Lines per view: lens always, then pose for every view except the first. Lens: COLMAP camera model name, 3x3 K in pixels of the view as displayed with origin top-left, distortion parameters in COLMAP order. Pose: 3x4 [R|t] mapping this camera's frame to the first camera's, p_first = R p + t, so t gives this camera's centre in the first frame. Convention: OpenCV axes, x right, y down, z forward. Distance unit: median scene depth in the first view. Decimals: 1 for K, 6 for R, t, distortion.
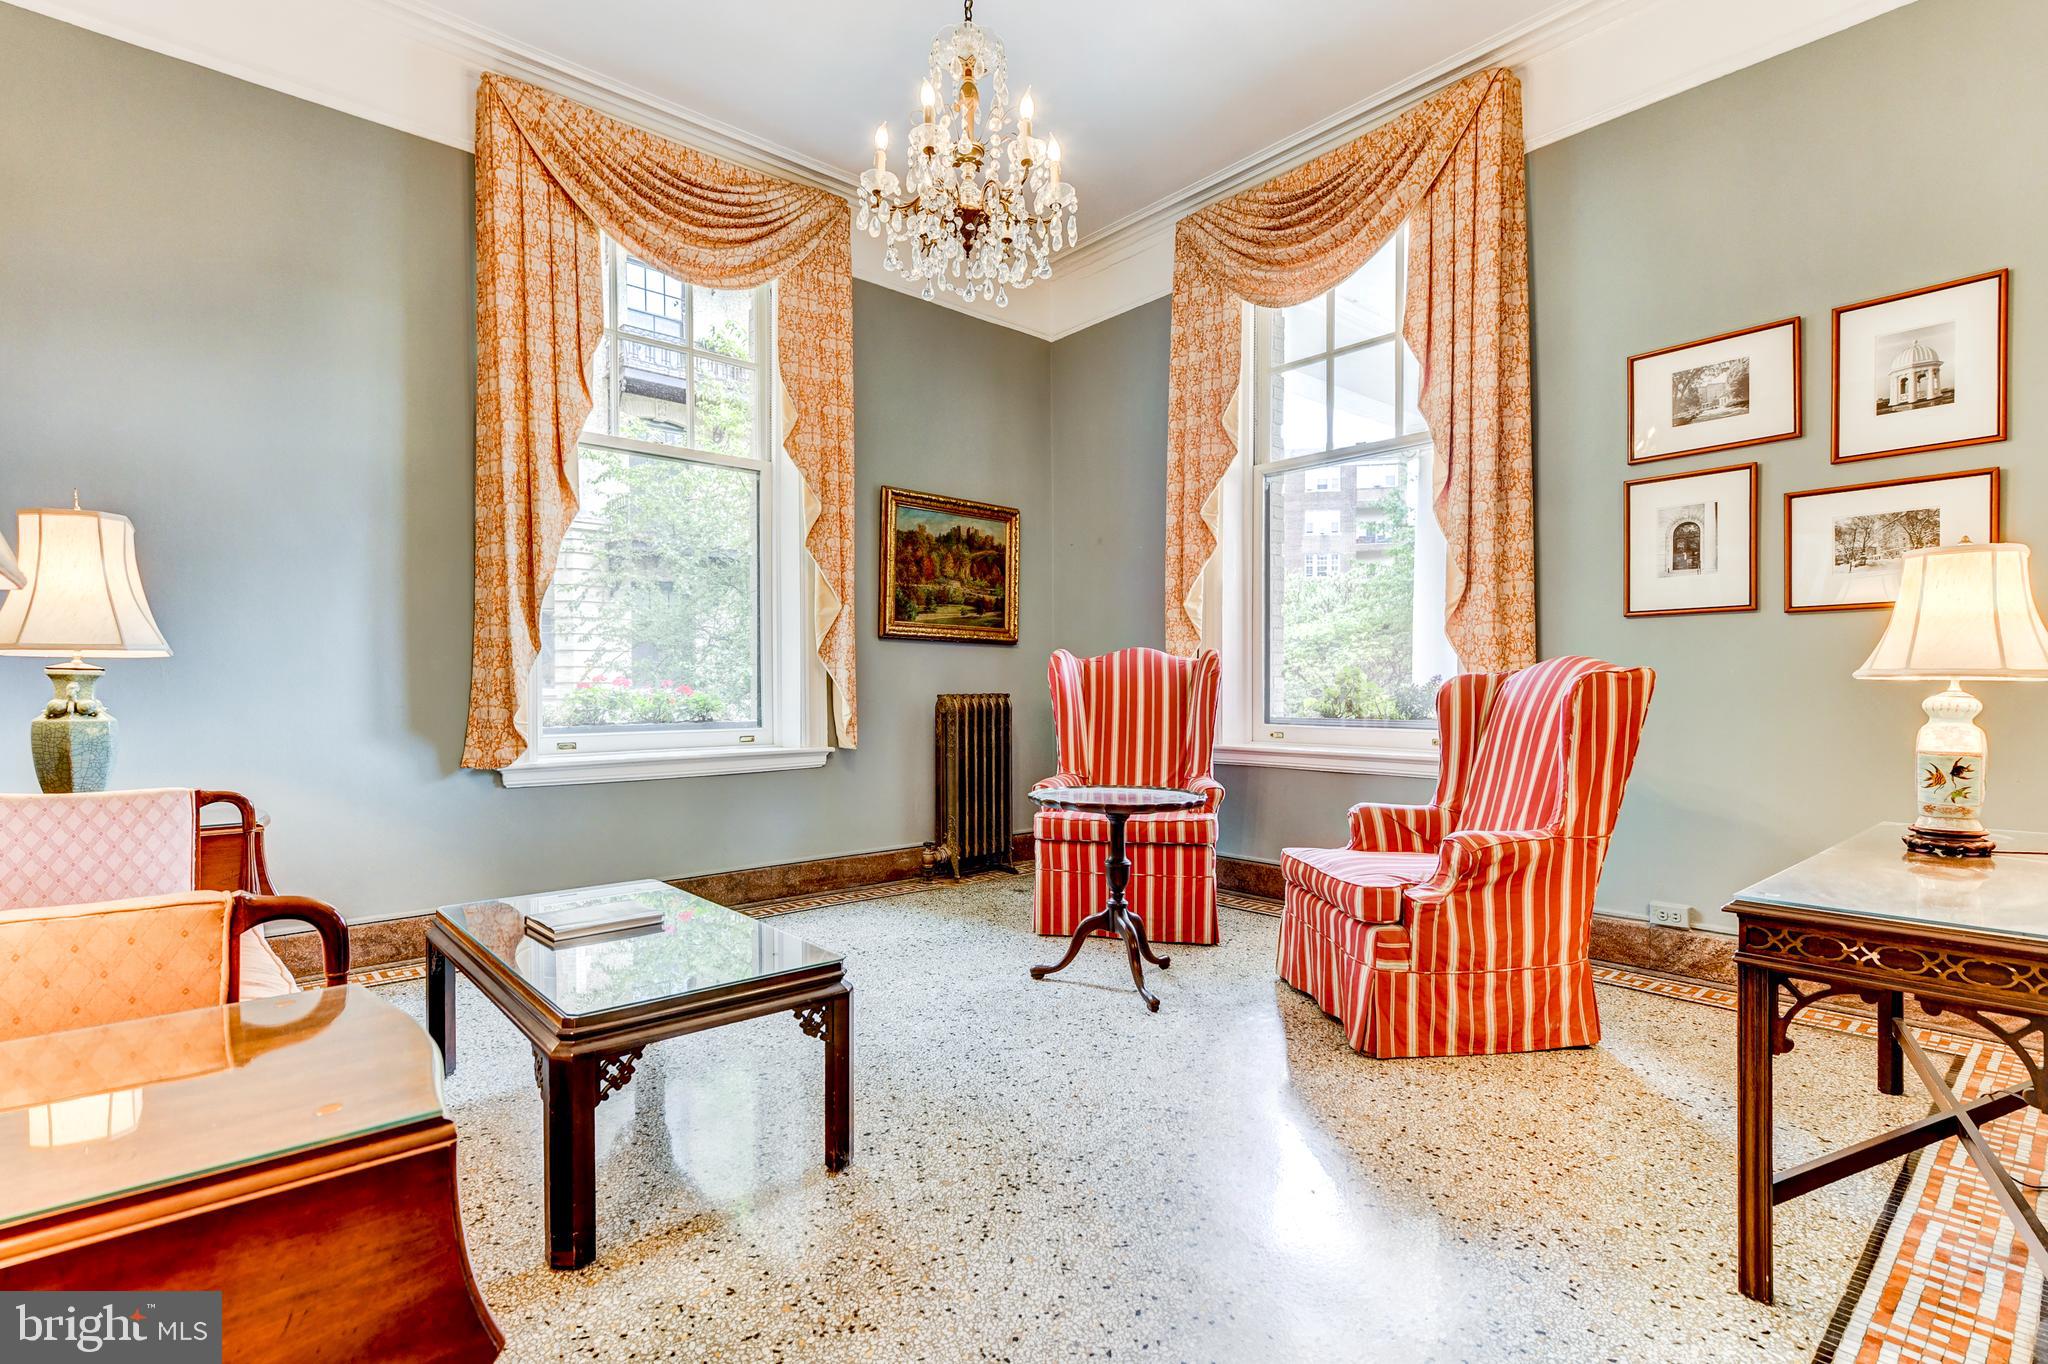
lens RADIAL K [[959.9, 0, 1024.0], [0, 959.9, 682.0], [0, 0, 1]] dist [-0.001852, -0.000510]
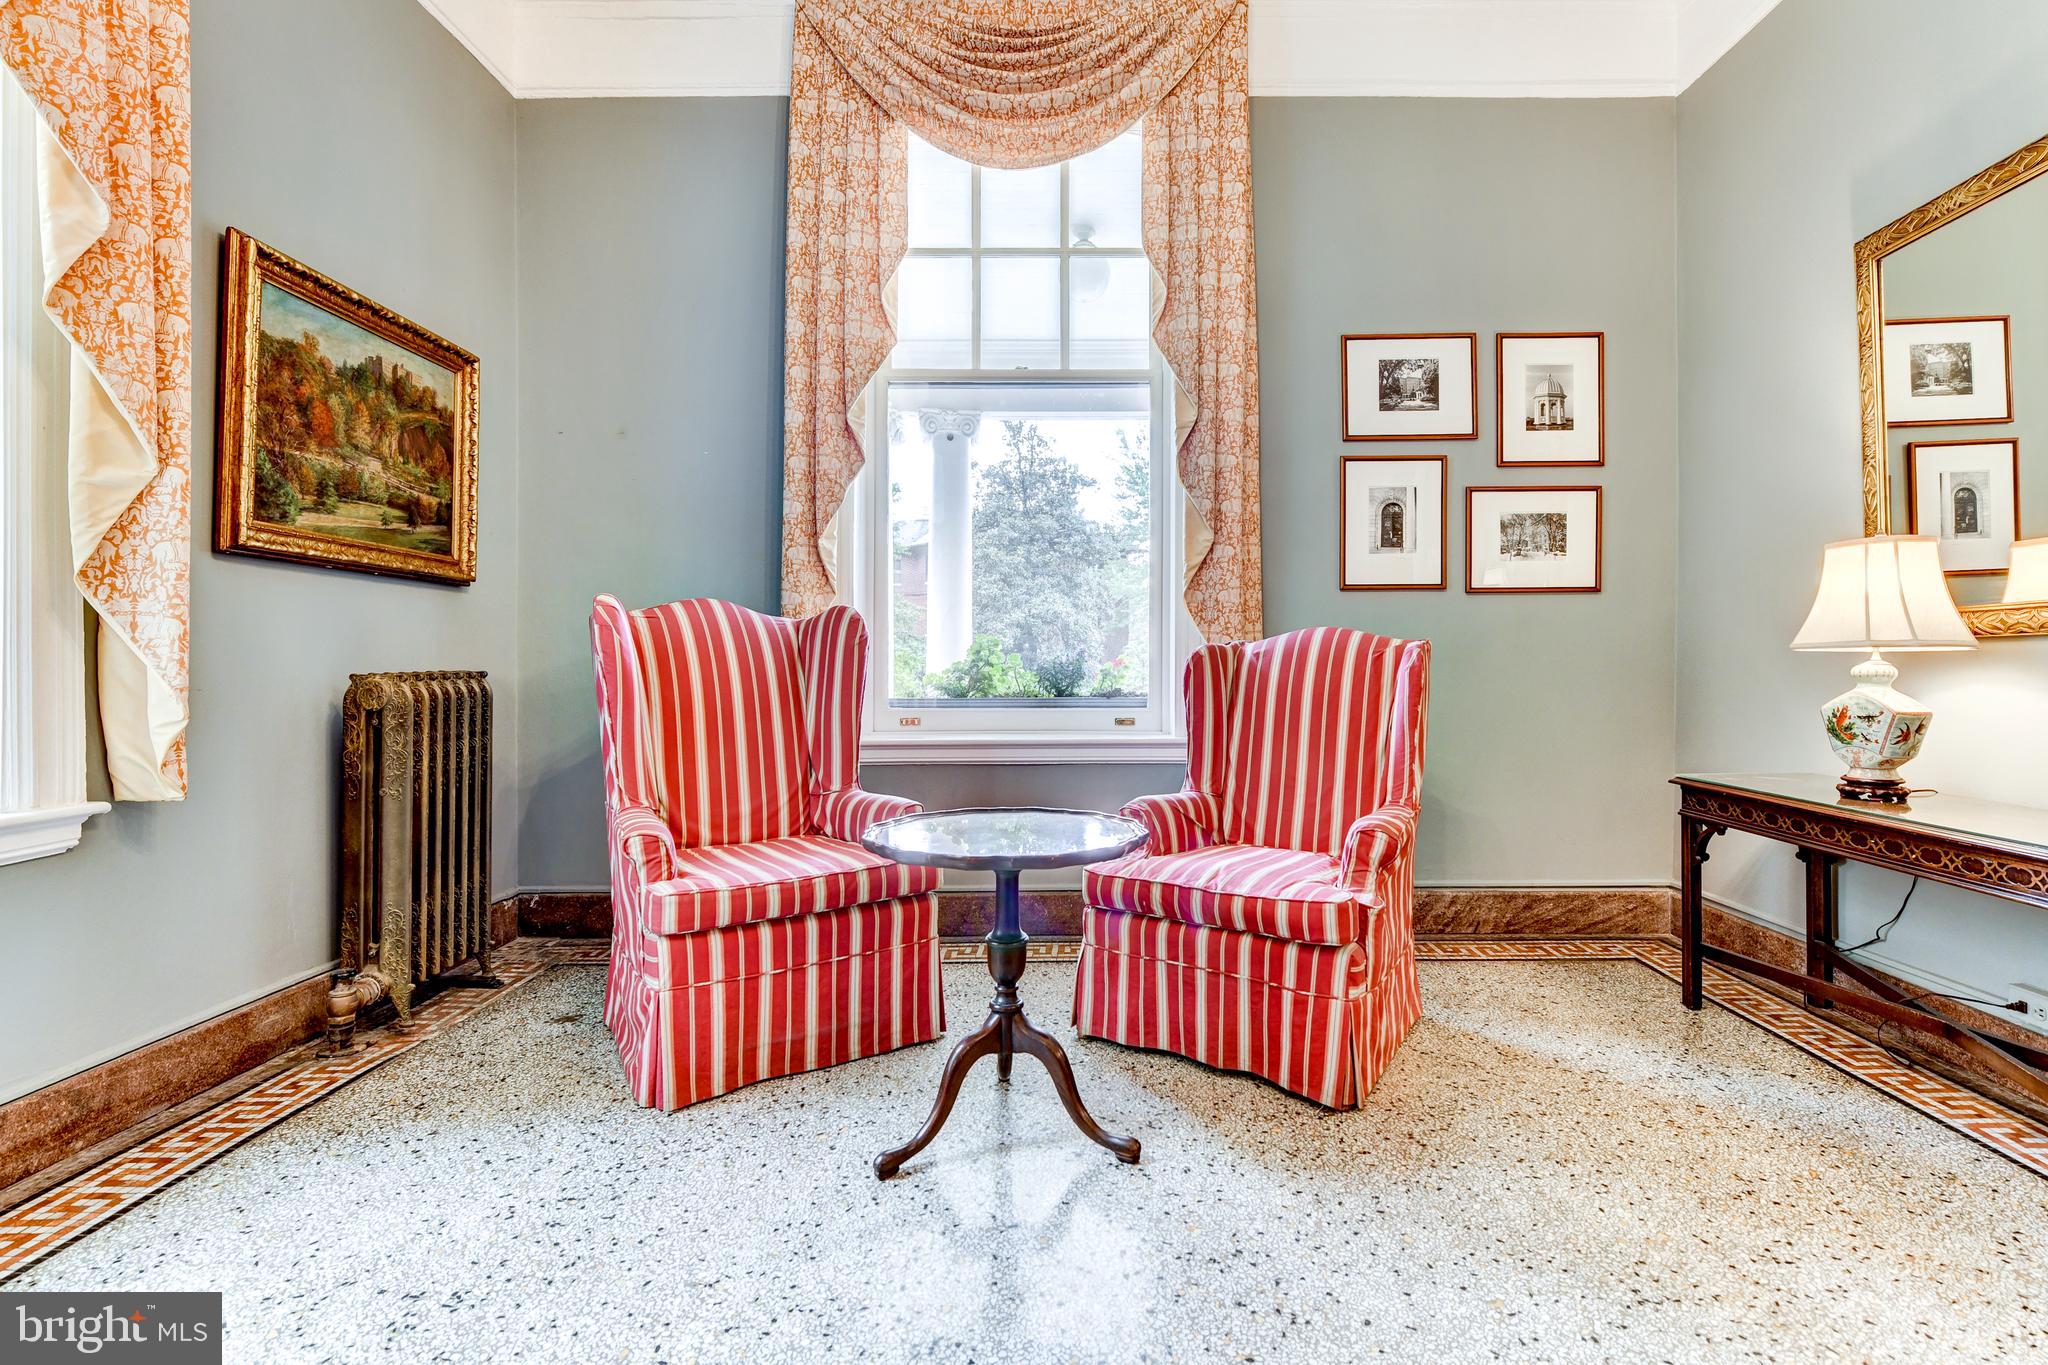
lens RADIAL K [[944.1, 0, 1027.6], [0, 944.1, 649.7], [0, 0, 1]] dist [0.003544, -0.000962]
pose [[0.660655, 0.009421, 0.750630, -0.251383], [-0.002486, 0.999943, -0.010362, 0.004929], [-0.750685, 0.004980, 0.660641, 0.435453]]
